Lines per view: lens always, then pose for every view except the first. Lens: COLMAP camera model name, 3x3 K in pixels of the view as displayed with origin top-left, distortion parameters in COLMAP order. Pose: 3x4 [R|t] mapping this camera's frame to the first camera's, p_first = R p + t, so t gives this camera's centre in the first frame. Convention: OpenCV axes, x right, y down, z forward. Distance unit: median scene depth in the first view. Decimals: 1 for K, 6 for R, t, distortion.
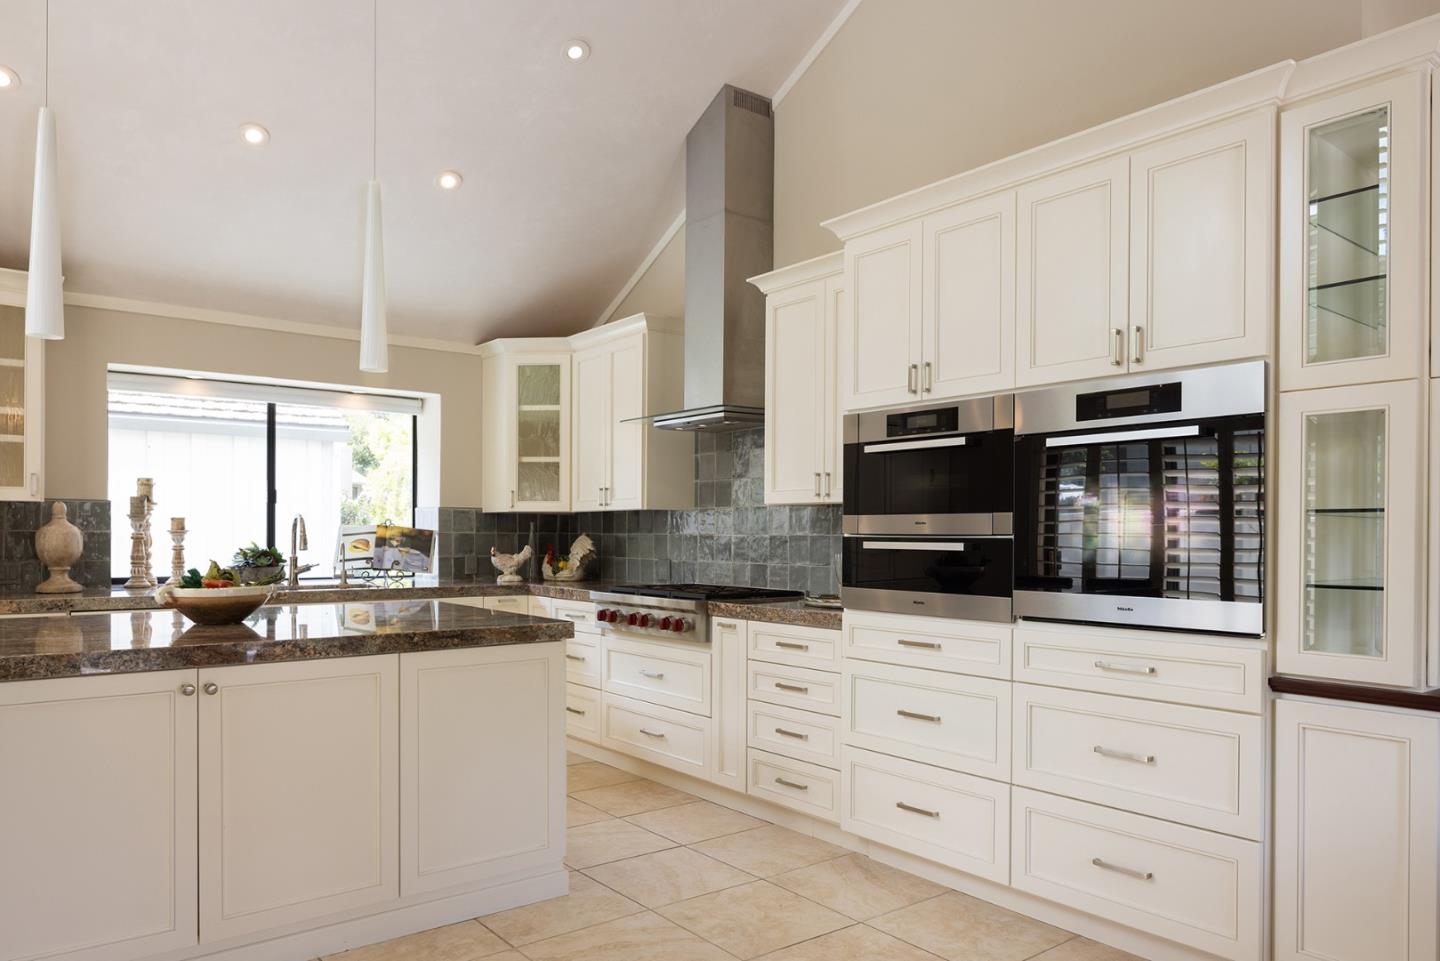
lens RADIAL K [[971.5, 0, 723.0], [0, 971.5, 530.2], [0, 0, 1]] dist [-0.002107, 0.000049]
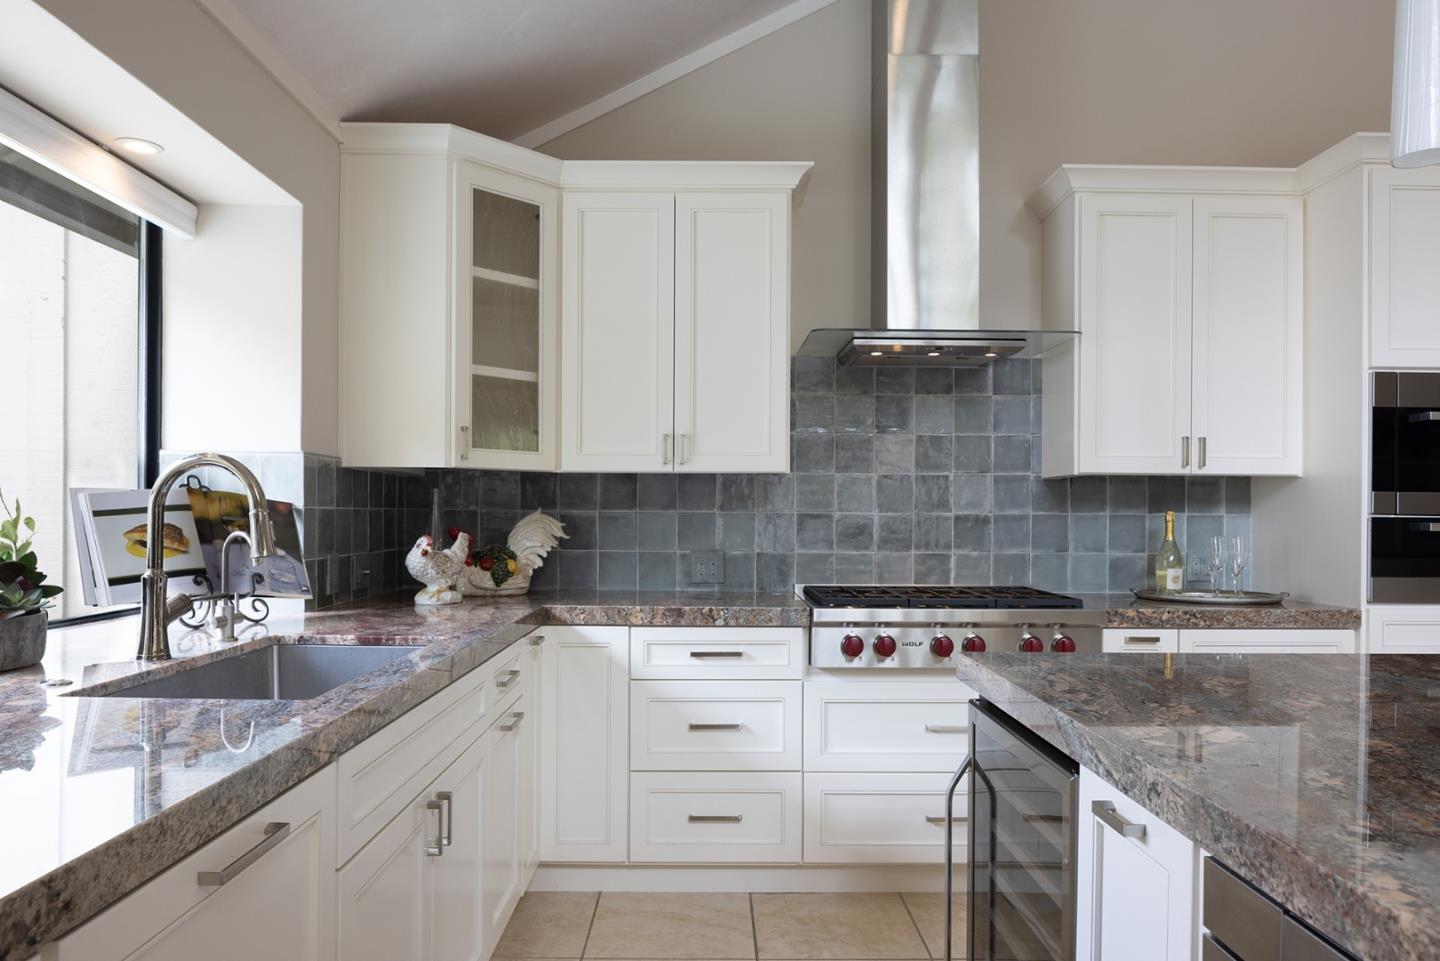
lens RADIAL K [[967.1, 0, 721.3], [0, 967.1, 510.8], [0, 0, 1]] dist [-0.005084, -0.001157]
pose [[0.610508, 0.001399, 0.792009, -0.543956], [-0.005943, 0.999978, 0.002815, 0.001361], [-0.791988, -0.006426, 0.610503, 0.580924]]
